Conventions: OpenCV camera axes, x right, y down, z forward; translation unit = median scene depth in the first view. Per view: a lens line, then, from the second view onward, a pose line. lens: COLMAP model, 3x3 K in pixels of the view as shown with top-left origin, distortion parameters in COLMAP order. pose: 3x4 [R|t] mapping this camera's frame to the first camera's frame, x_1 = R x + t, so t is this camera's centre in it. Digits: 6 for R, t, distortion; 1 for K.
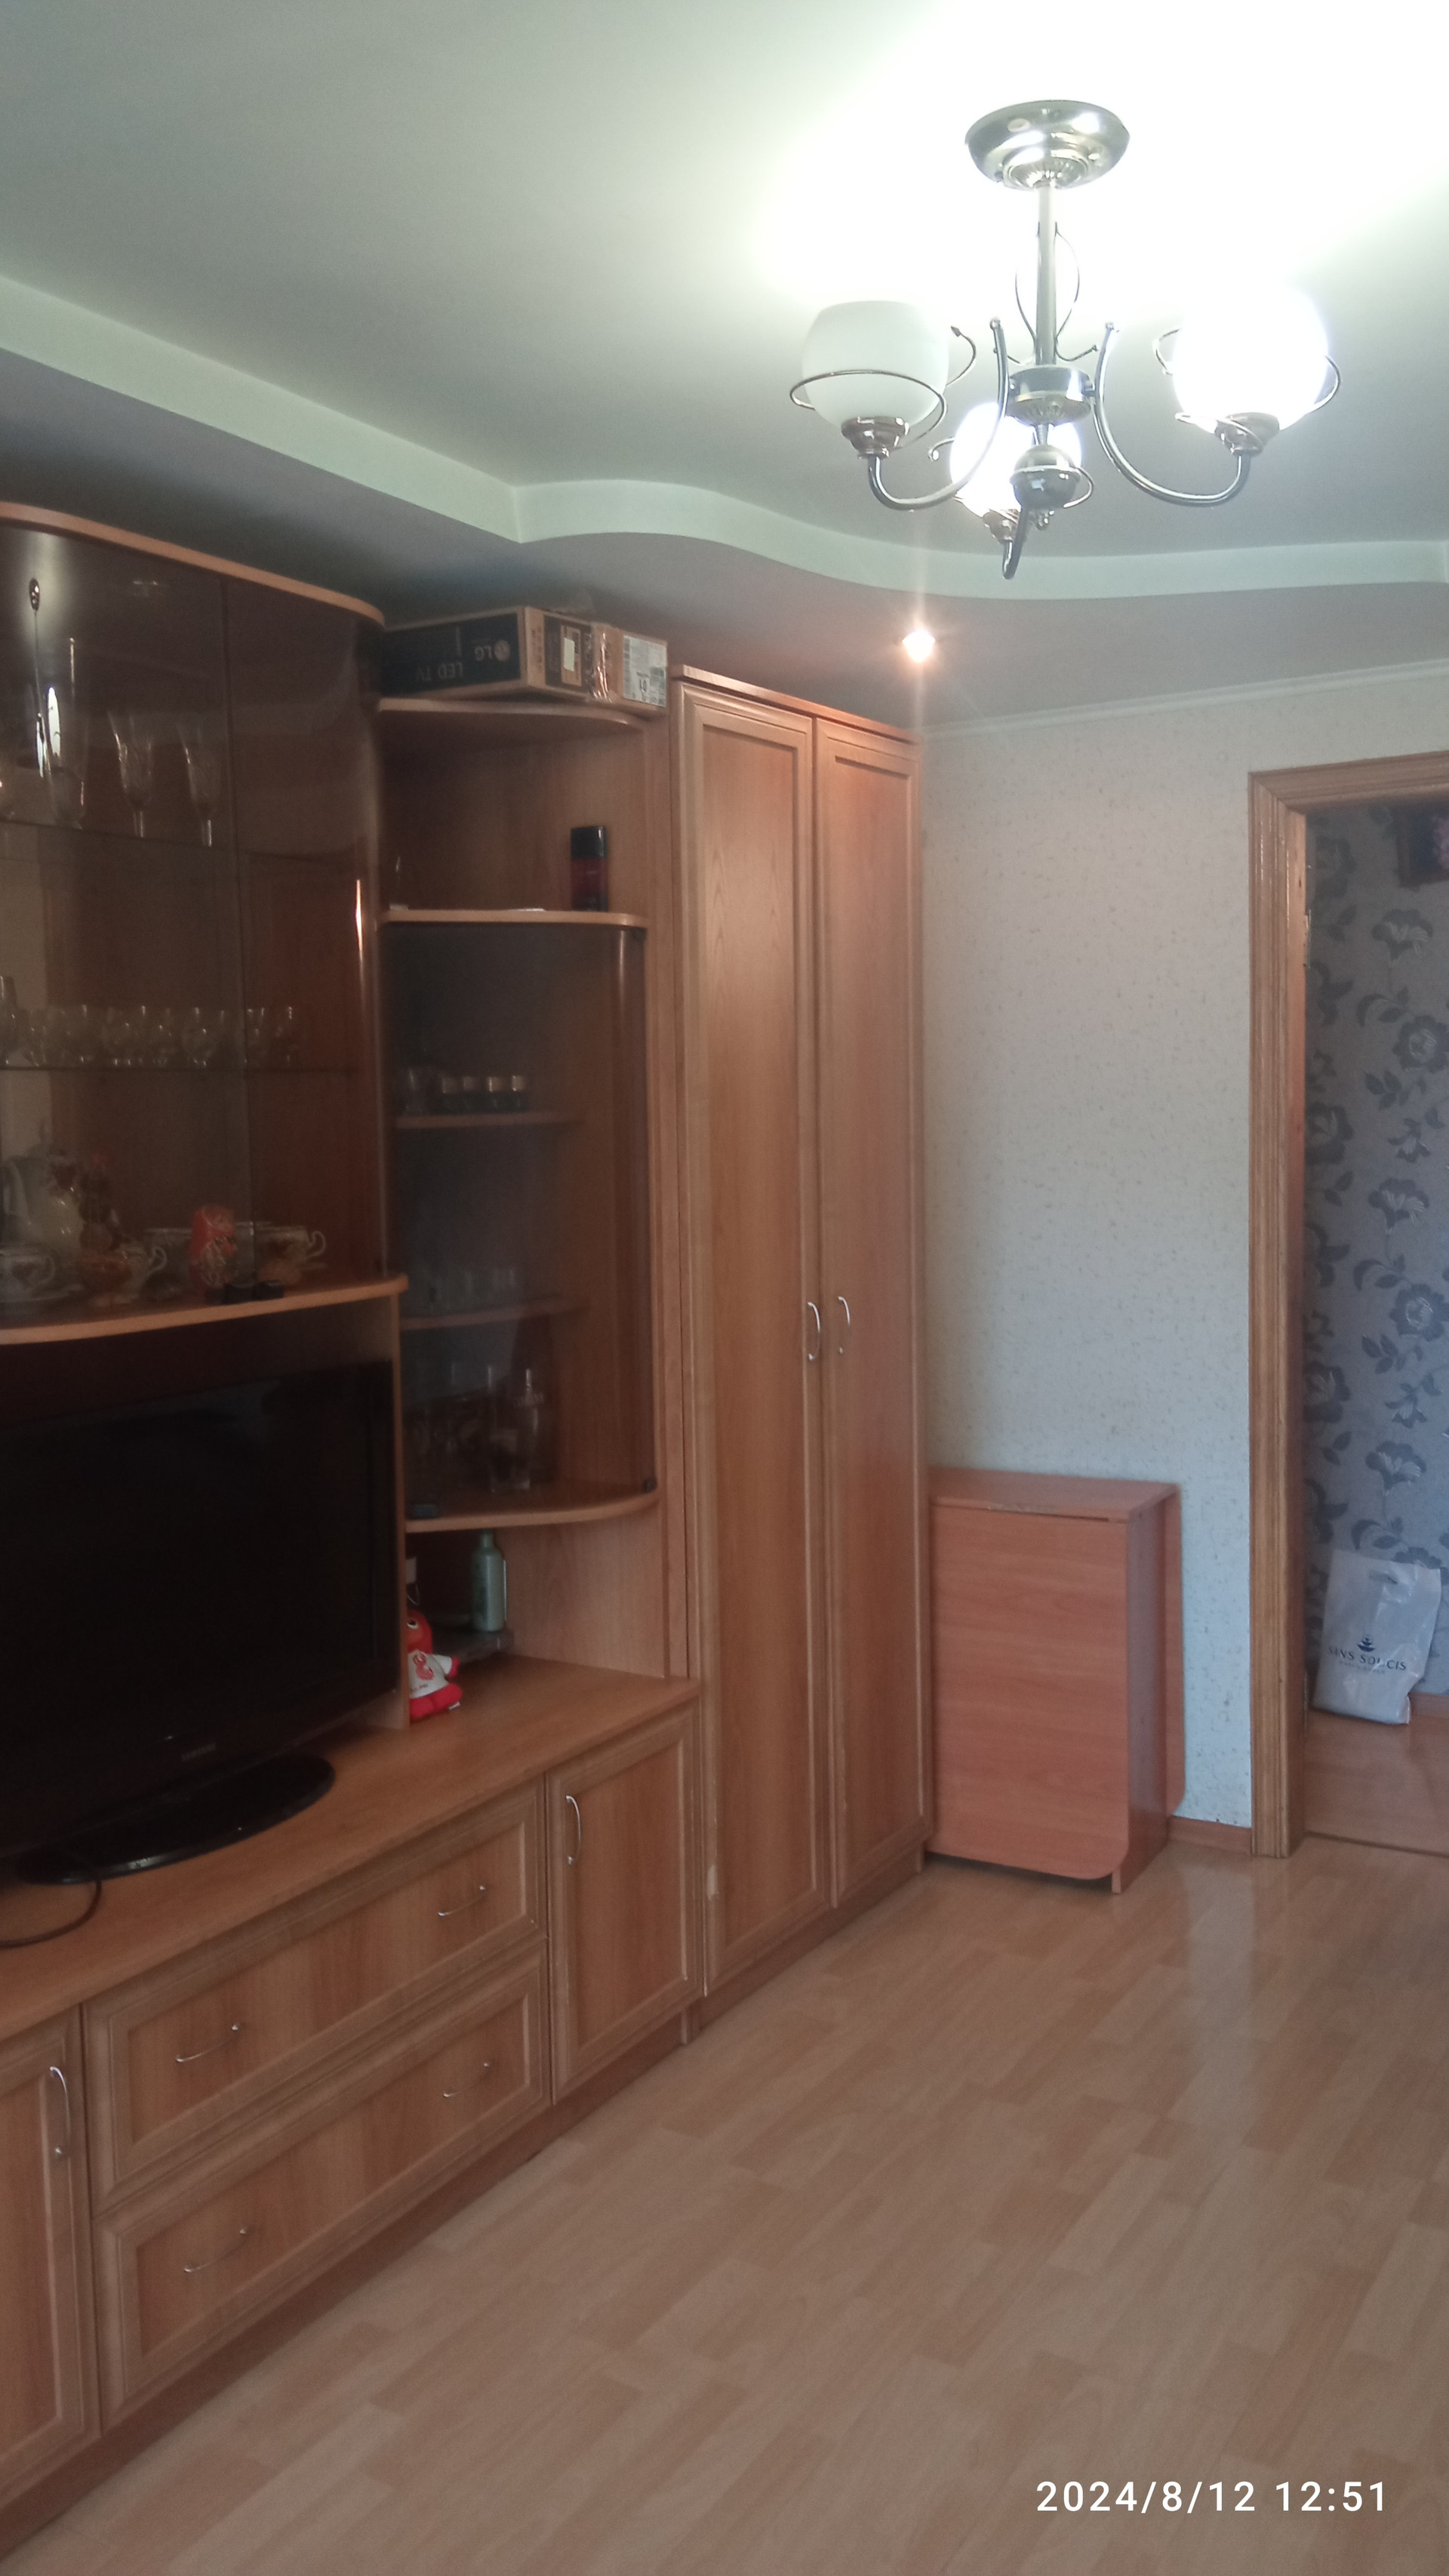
lens RADIAL K [[2051.7, 0, 724.5], [0, 2051.7, 1288.0], [0, 0, 1]] dist [0.085749, -0.125513]
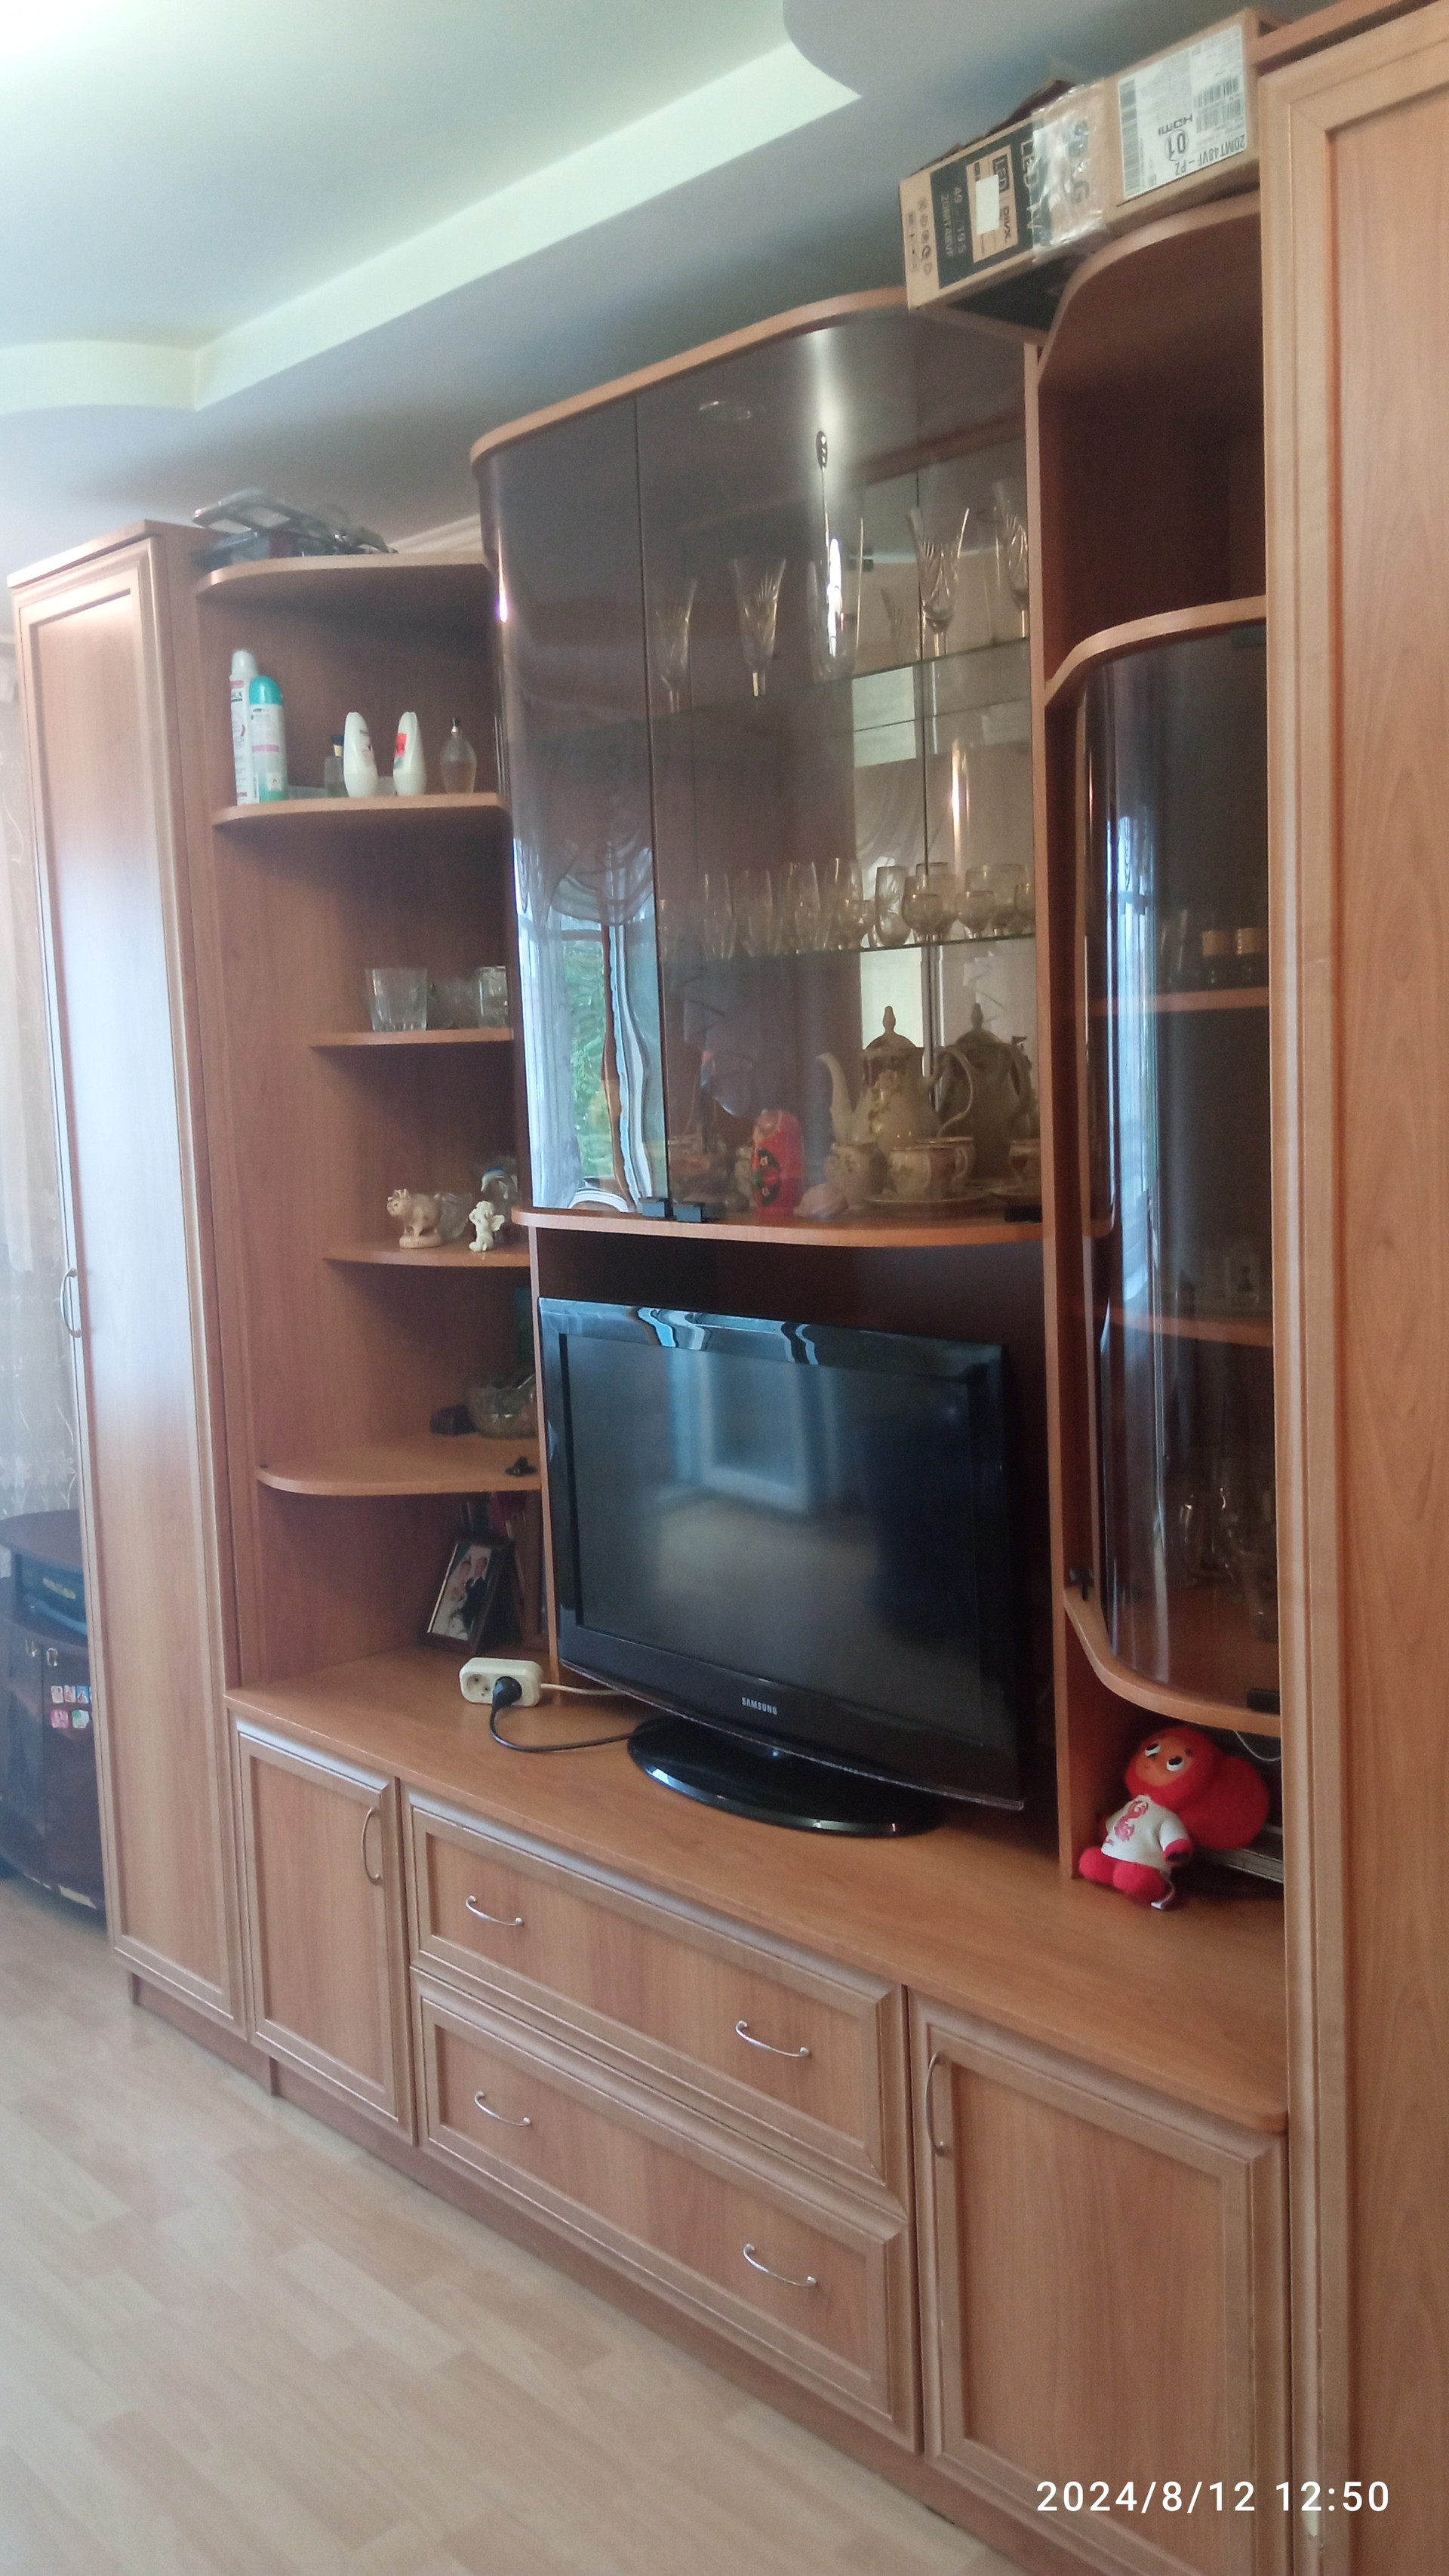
lens RADIAL K [[2051.7, 0, 724.5], [0, 2051.7, 1288.0], [0, 0, 1]] dist [0.085749, -0.125513]
pose [[-0.263093, 0.147066, -0.953495, 0.586217], [-0.047051, 0.985181, 0.164936, -0.107425], [0.963622, 0.088256, -0.252275, 1.184657]]
